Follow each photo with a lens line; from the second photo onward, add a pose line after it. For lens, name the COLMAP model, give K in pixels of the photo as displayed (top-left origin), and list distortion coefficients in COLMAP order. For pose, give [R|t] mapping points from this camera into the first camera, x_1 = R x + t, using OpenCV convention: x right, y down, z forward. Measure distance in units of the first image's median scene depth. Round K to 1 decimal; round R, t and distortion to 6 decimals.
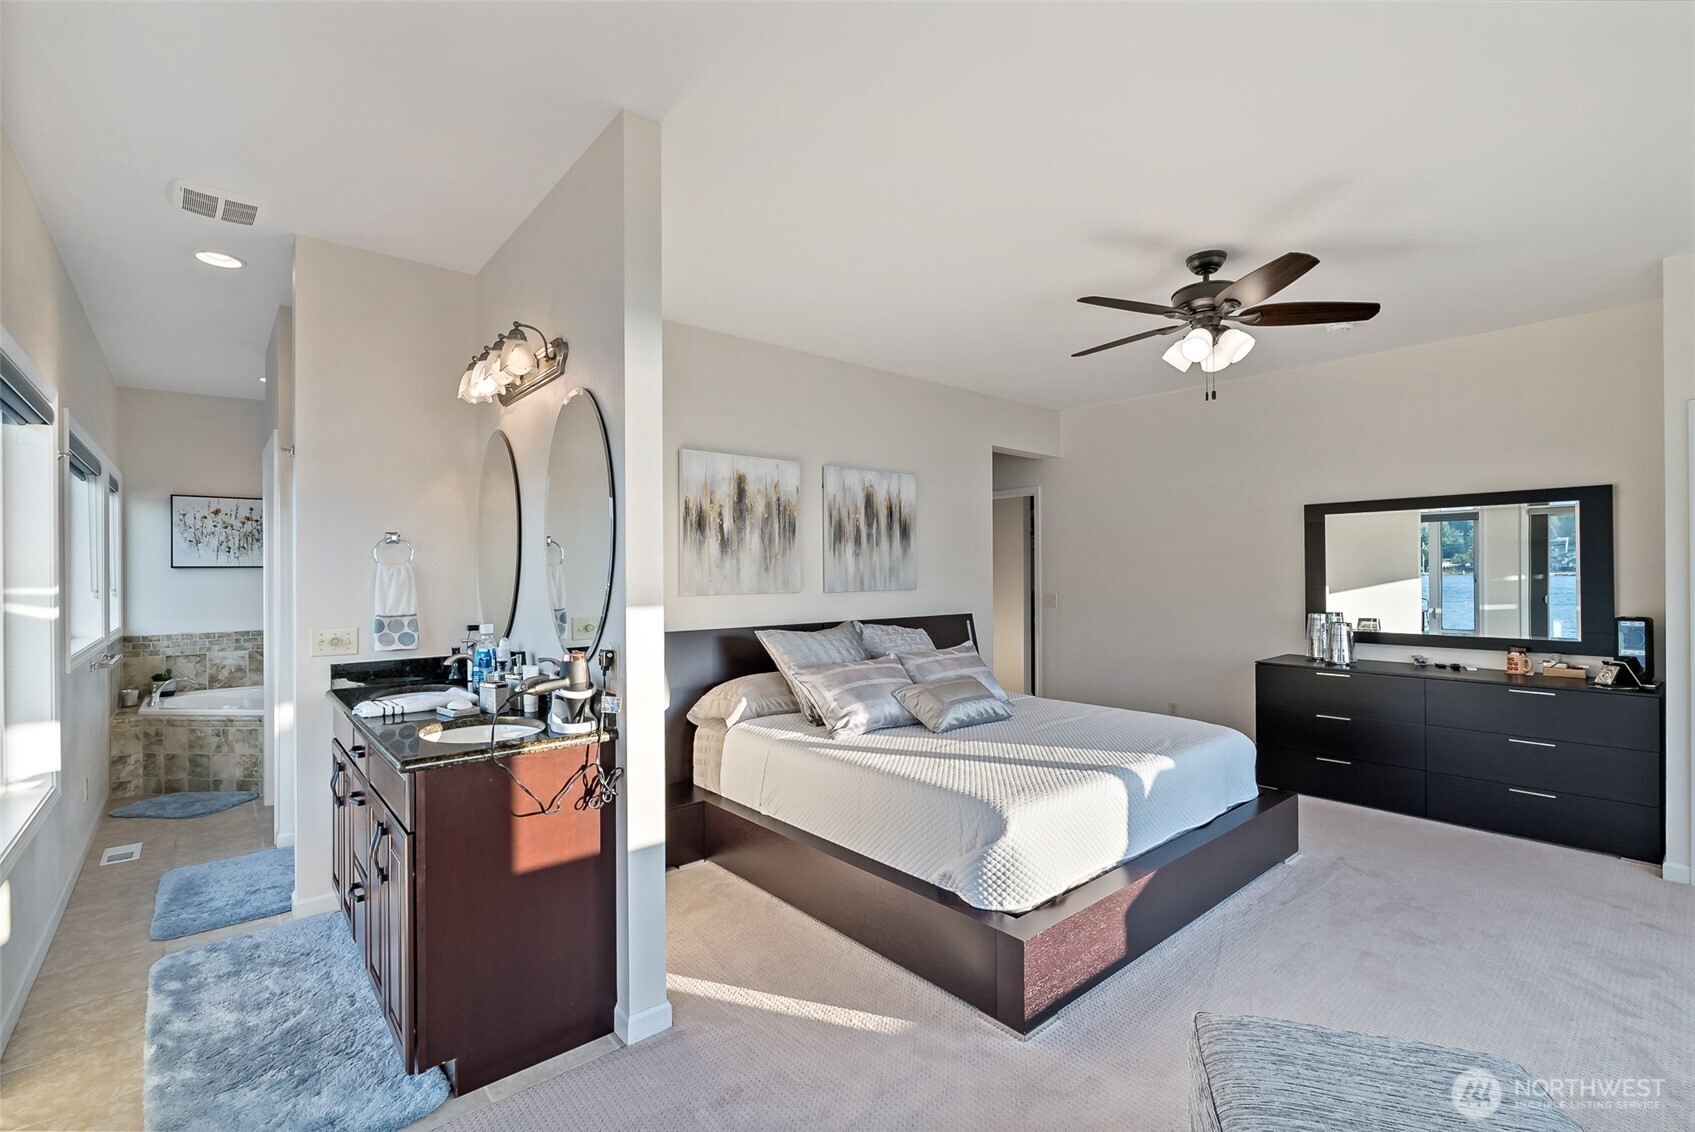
lens RADIAL K [[761.3, 0, 847.5], [0, 761.3, 573.5], [0, 0, 1]] dist [-0.000568, 0.000749]
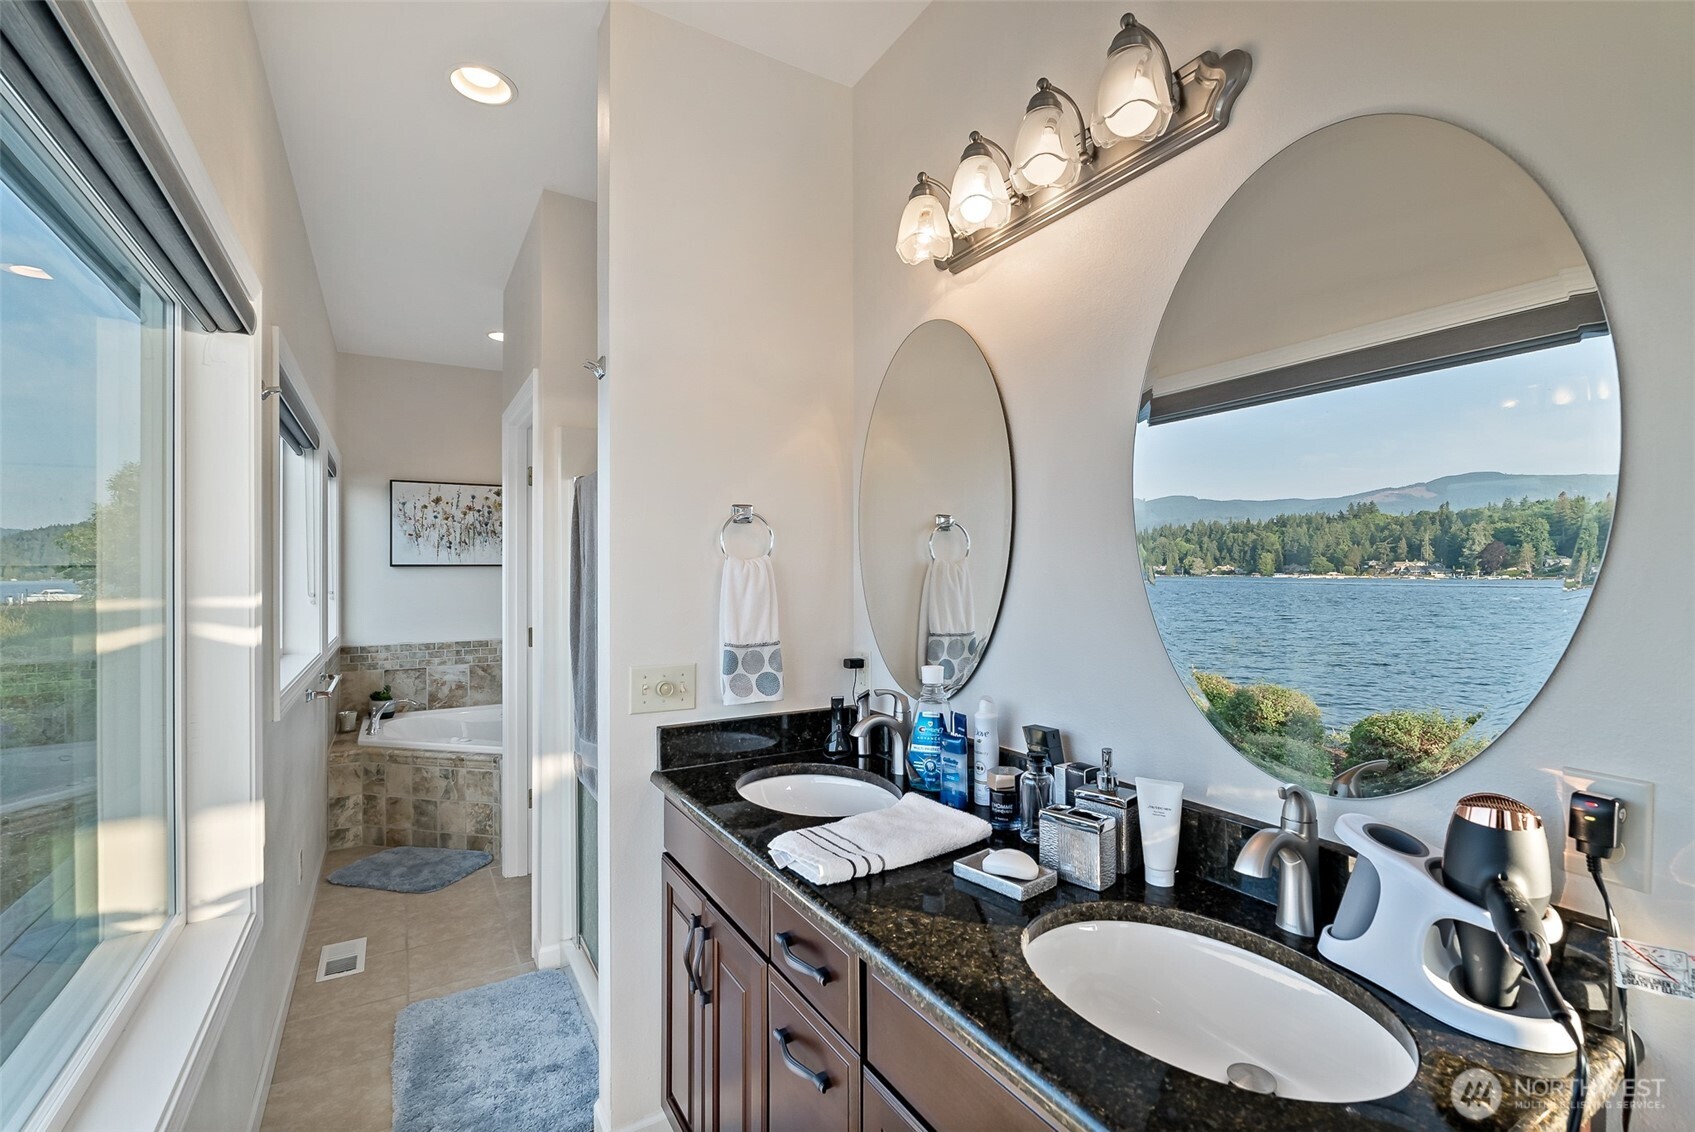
lens RADIAL K [[761.3, 0, 850.6], [0, 761.3, 570.8], [0, 0, 1]] dist [-0.000568, 0.000749]
pose [[0.986589, 0.001205, -0.163220, -0.284468], [-0.001815, 0.999992, -0.003585, -0.000249], [0.163214, 0.003834, 0.986583, 0.287837]]
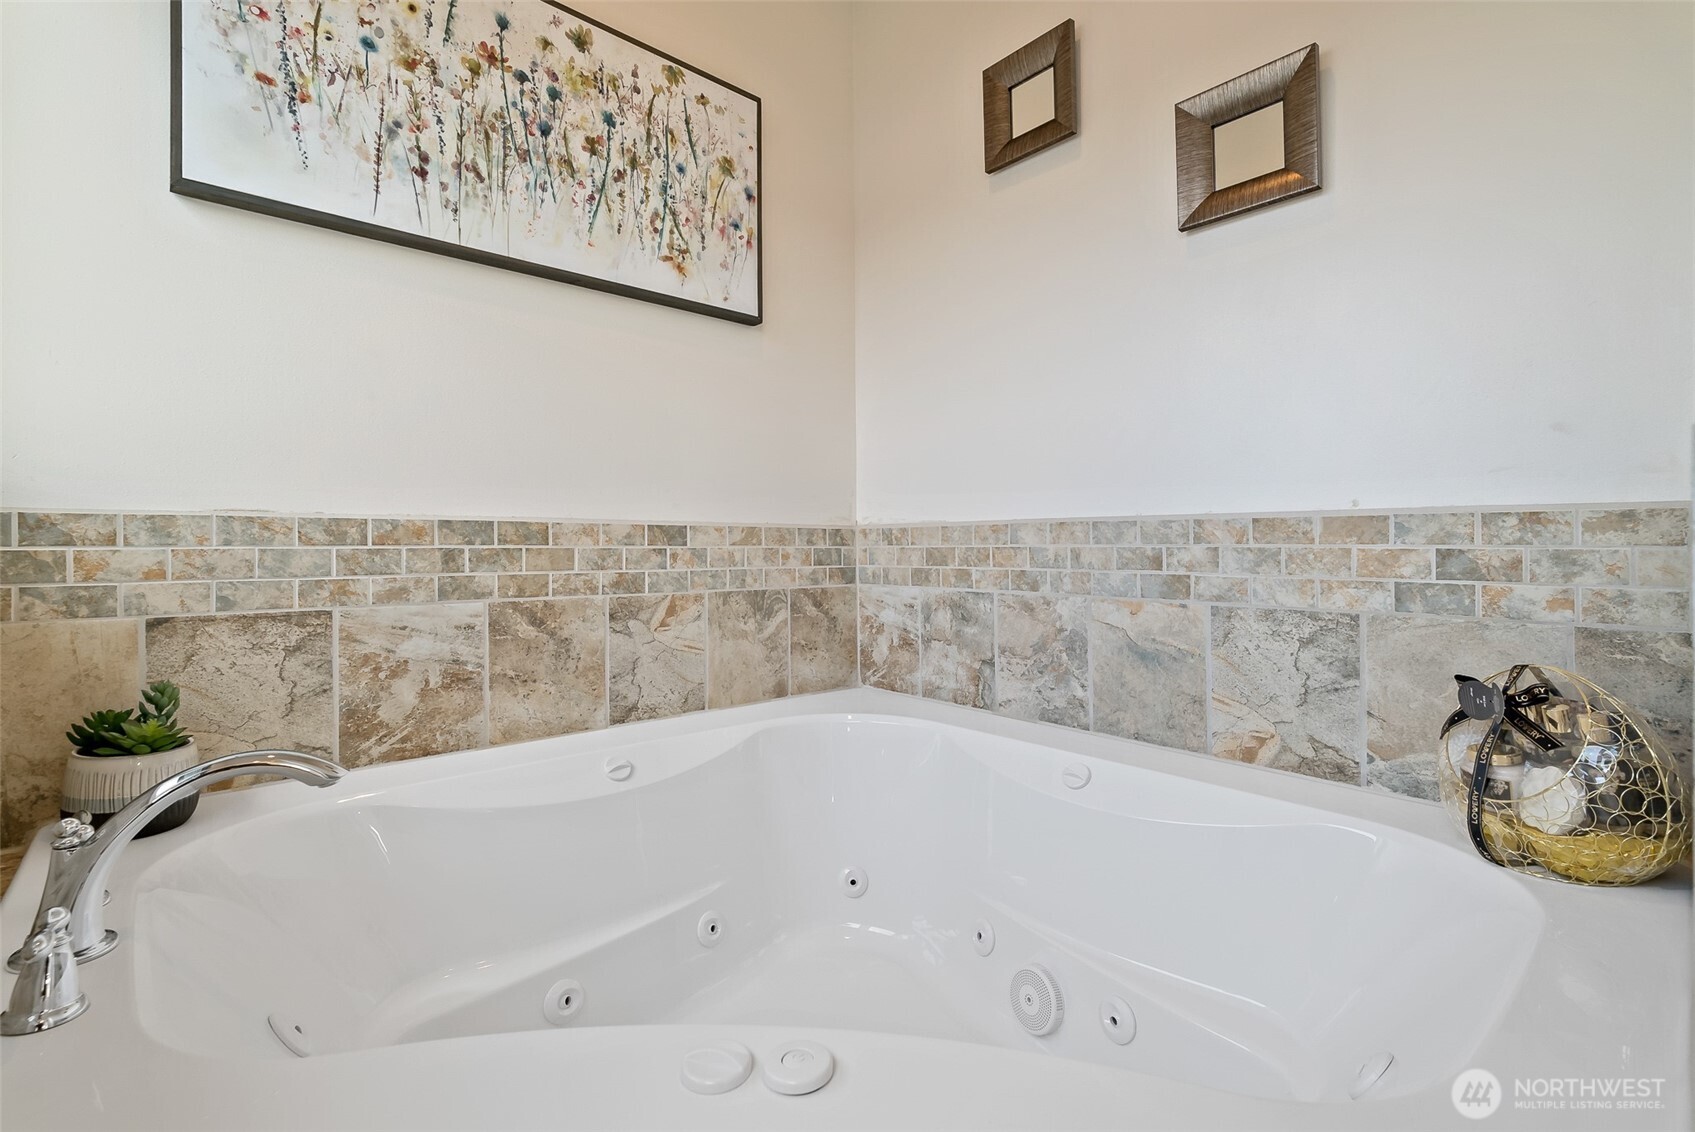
lens RADIAL K [[761.3, 0, 854.0], [0, 761.3, 555.0], [0, 0, 1]] dist [-0.000568, 0.000749]
pose [[0.999537, 0.017835, 0.024645, -0.832039], [-0.018339, 0.999625, 0.020351, 0.097902], [-0.024273, -0.020794, 0.999489, 0.926556]]
